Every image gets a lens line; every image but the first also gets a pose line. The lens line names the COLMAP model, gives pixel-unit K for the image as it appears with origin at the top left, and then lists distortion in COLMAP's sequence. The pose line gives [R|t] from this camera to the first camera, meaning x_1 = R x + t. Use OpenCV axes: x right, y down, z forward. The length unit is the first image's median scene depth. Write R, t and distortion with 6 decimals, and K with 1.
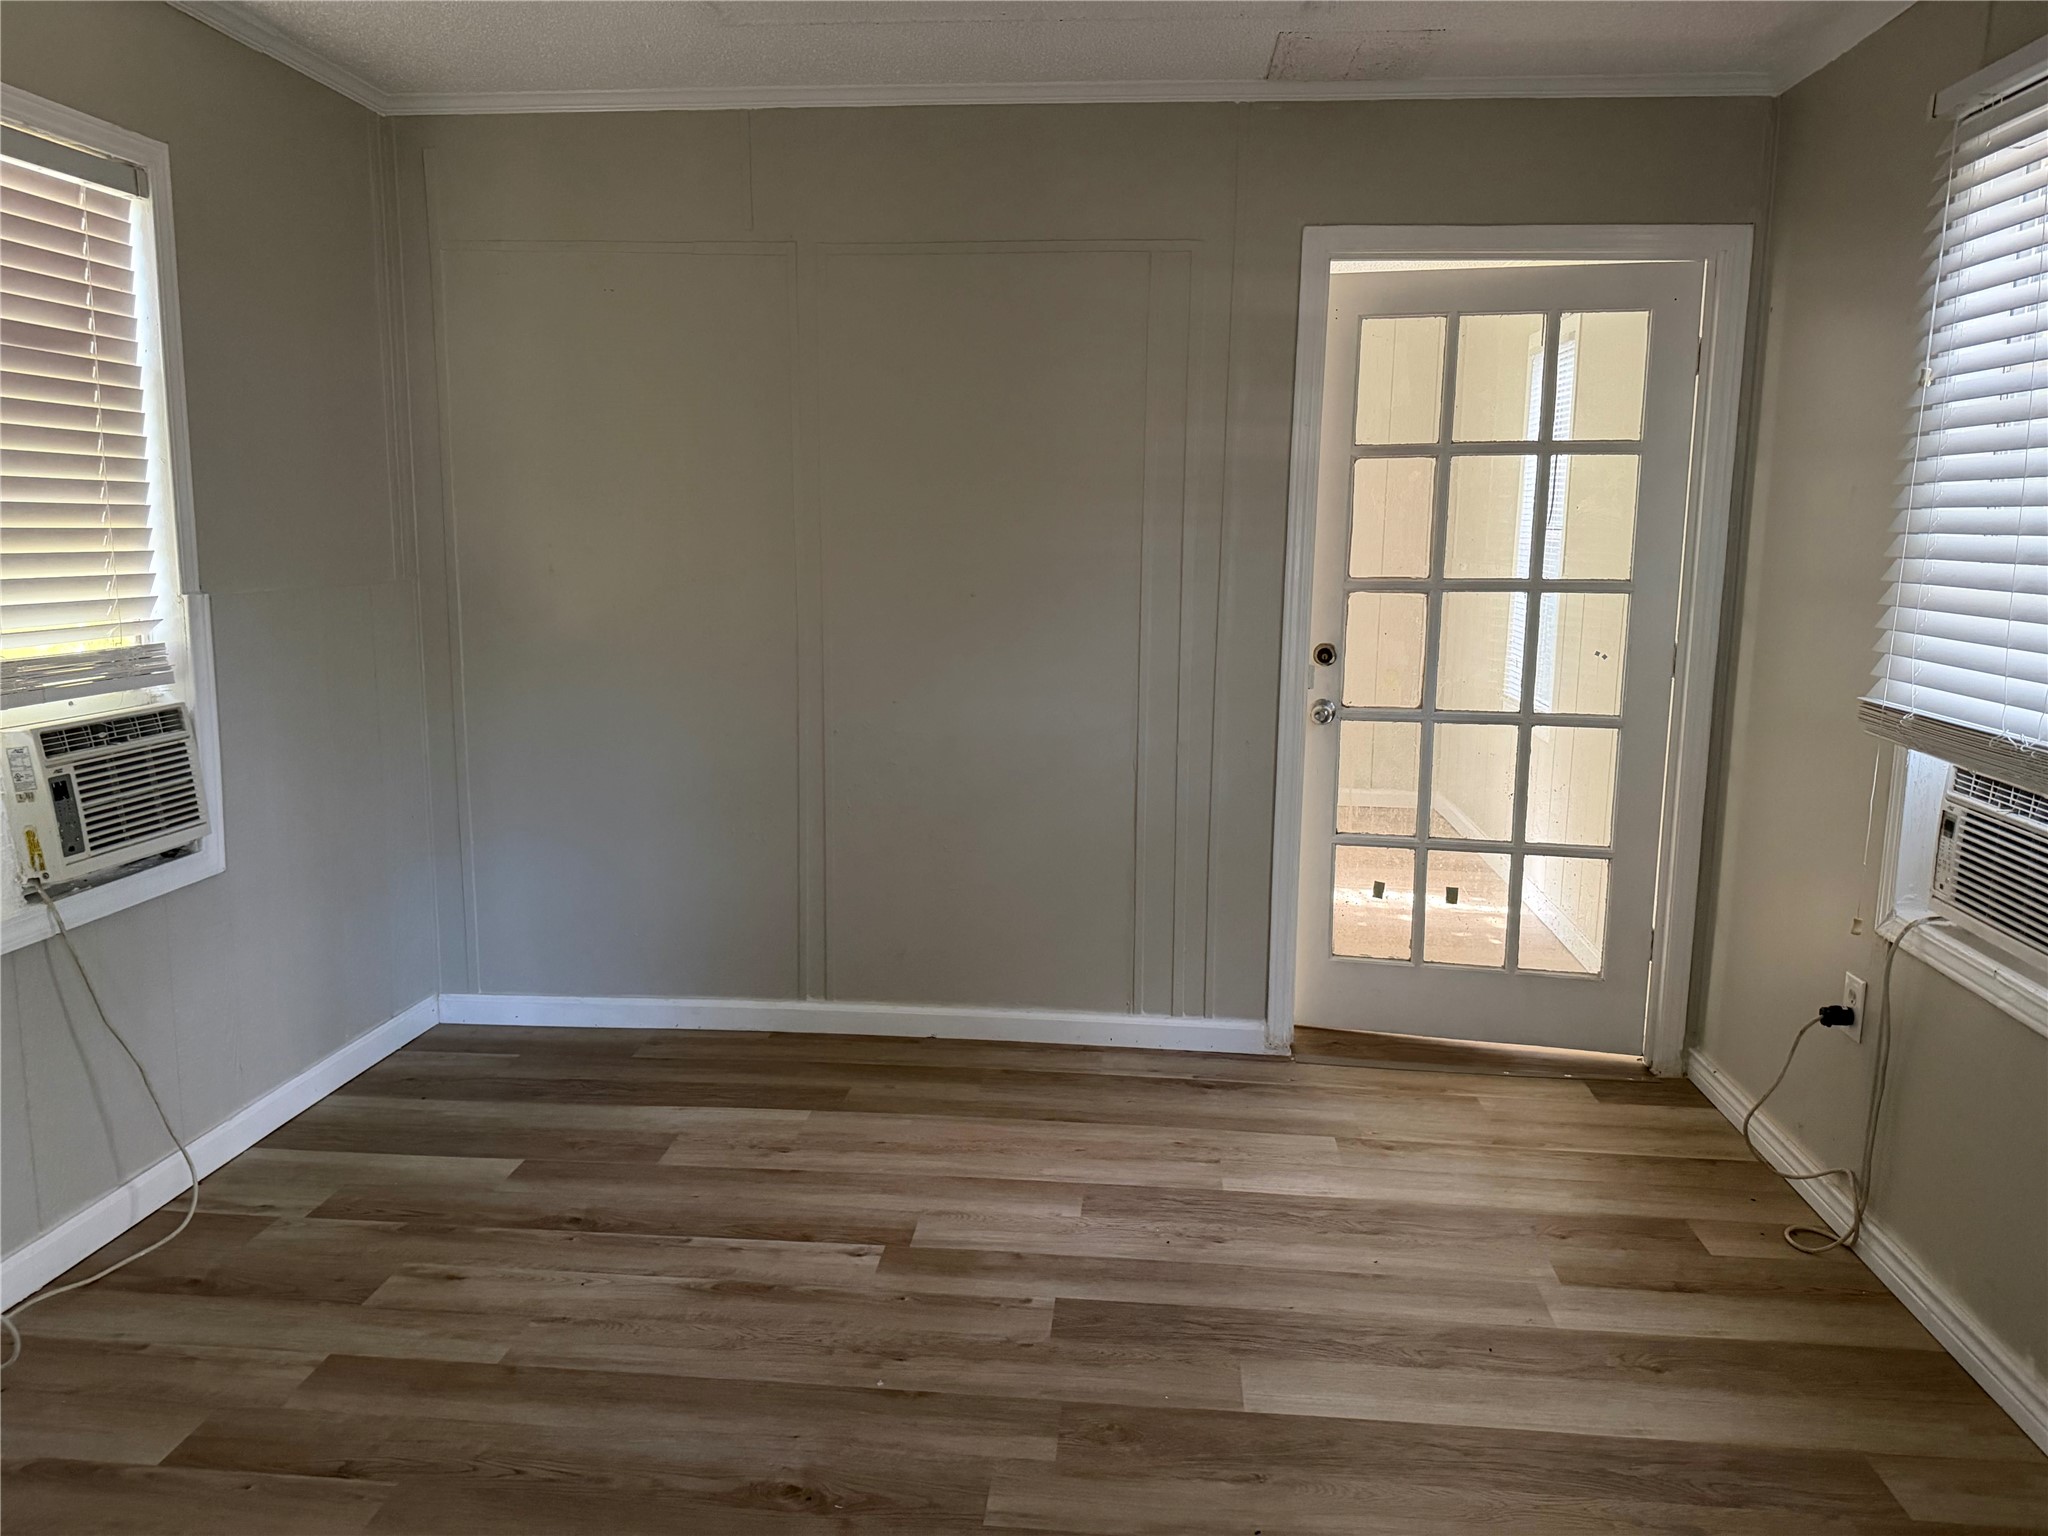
lens RADIAL K [[1483.8, 0, 1025.8], [0, 1483.8, 751.6], [0, 0, 1]] dist [0.071631, -0.111156]
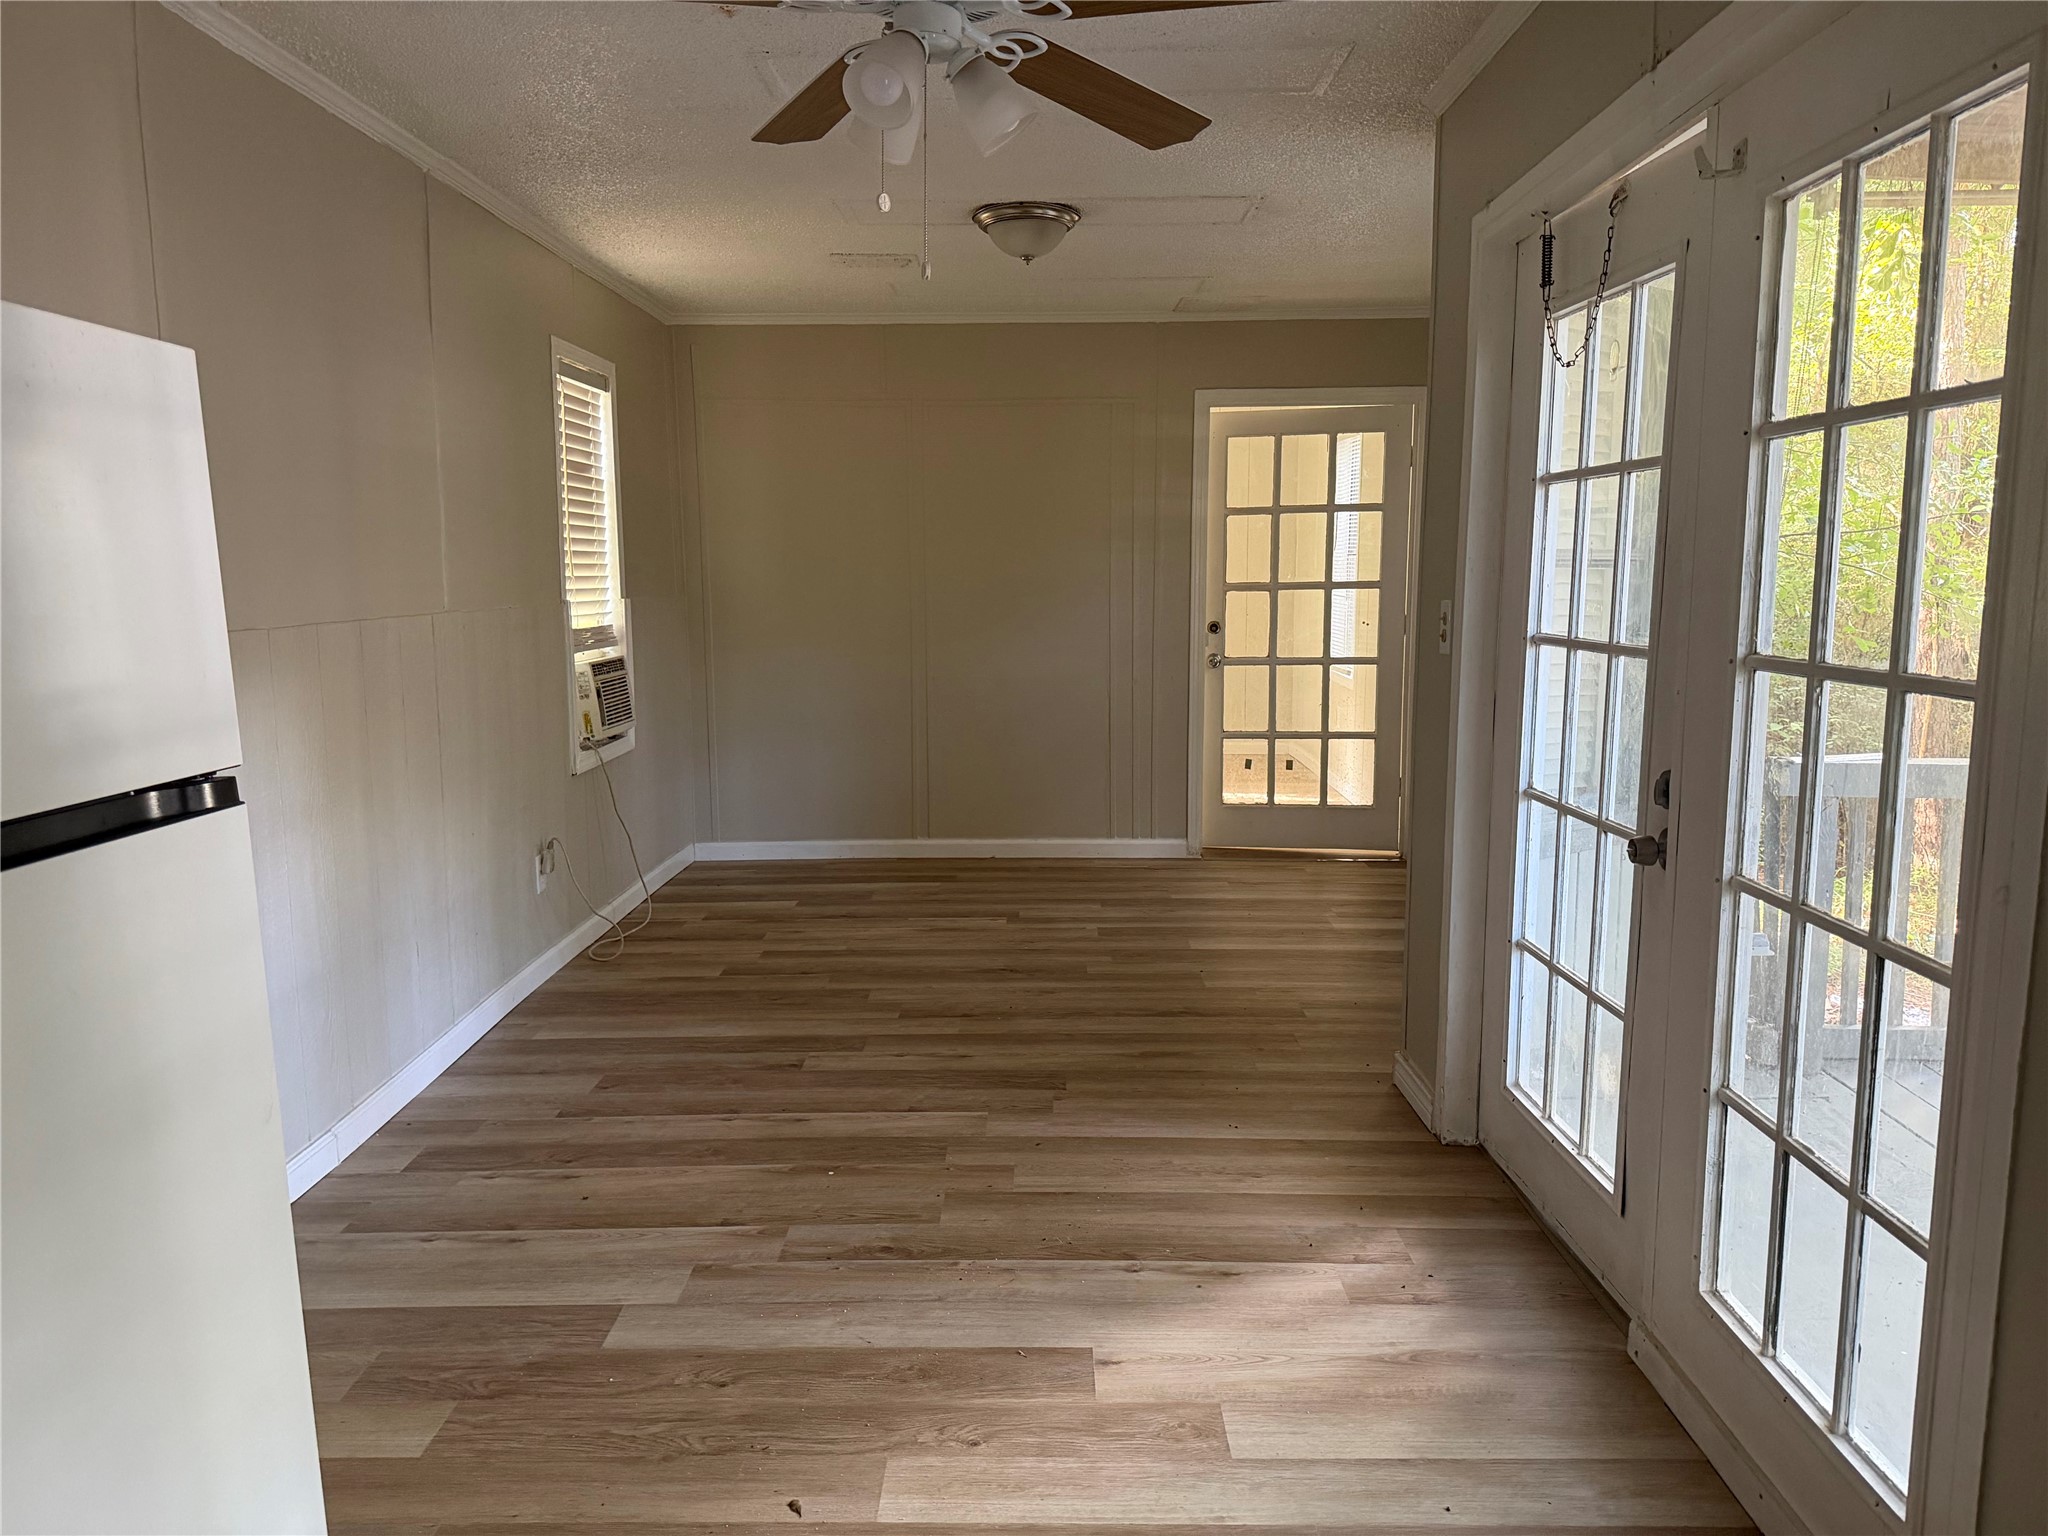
lens RADIAL K [[1448.4, 0, 1024.0], [0, 1448.4, 768.0], [0, 0, 1]] dist [0.003804, 0.001721]
pose [[0.996182, -0.028221, 0.082616, -0.167486], [0.029361, 0.999489, -0.012613, 0.115739], [-0.082218, 0.014991, 0.996502, -0.678331]]
